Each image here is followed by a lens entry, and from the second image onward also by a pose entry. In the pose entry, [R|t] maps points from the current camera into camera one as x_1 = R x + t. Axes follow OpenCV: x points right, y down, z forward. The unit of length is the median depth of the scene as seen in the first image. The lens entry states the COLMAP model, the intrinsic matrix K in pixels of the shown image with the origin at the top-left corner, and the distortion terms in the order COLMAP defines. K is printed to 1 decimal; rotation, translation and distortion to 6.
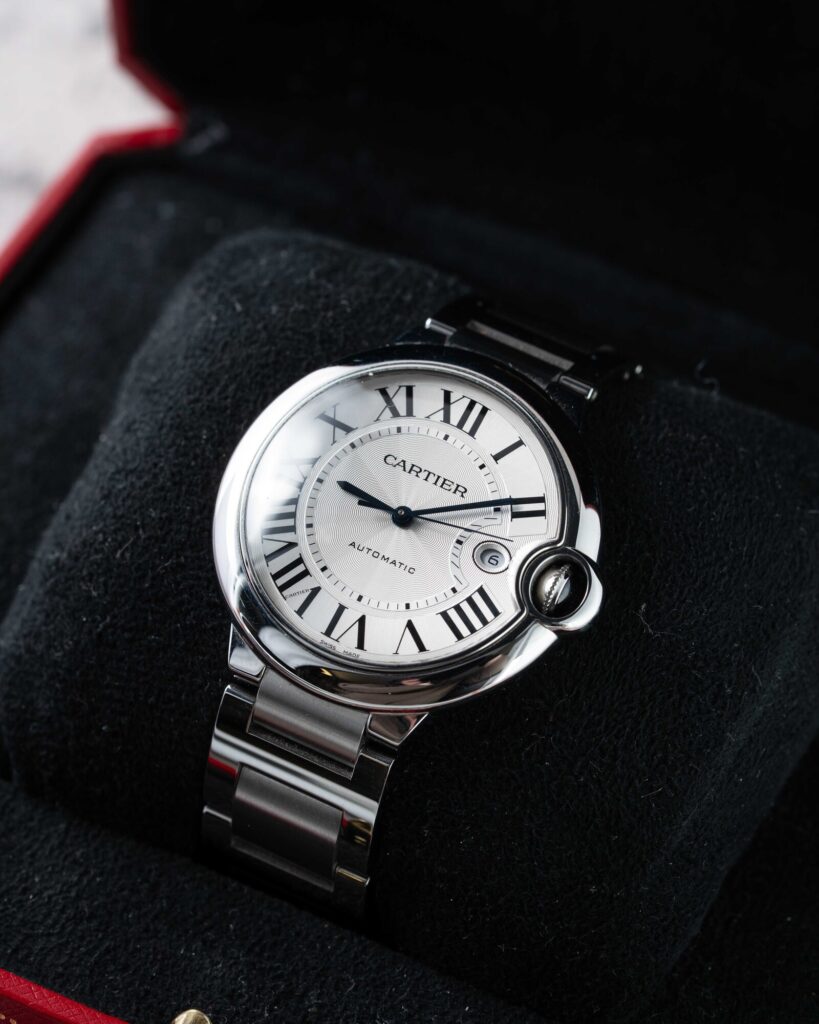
lens RADIAL K [[4530.3, 0, 408.8], [0, 4530.3, 512.1], [0, 0, 1]] dist [-0.058366, 0.000000]
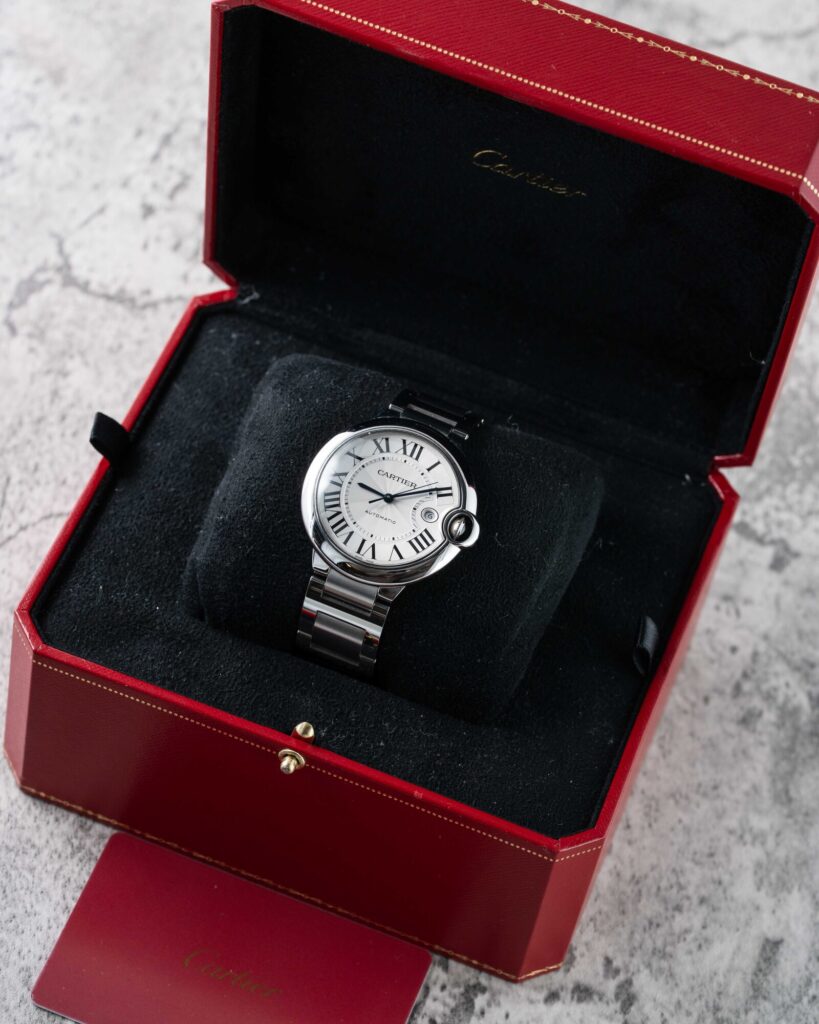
lens RADIAL K [[4530.3, 0, 409.9], [0, 4530.3, 511.9], [0, 0, 1]] dist [-0.058366, 0.000000]
pose [[0.992222, -0.040234, 0.117795, -0.249296], [0.032200, 0.997074, 0.069329, -0.143930], [-0.120240, -0.064997, 0.990615, -1.190305]]
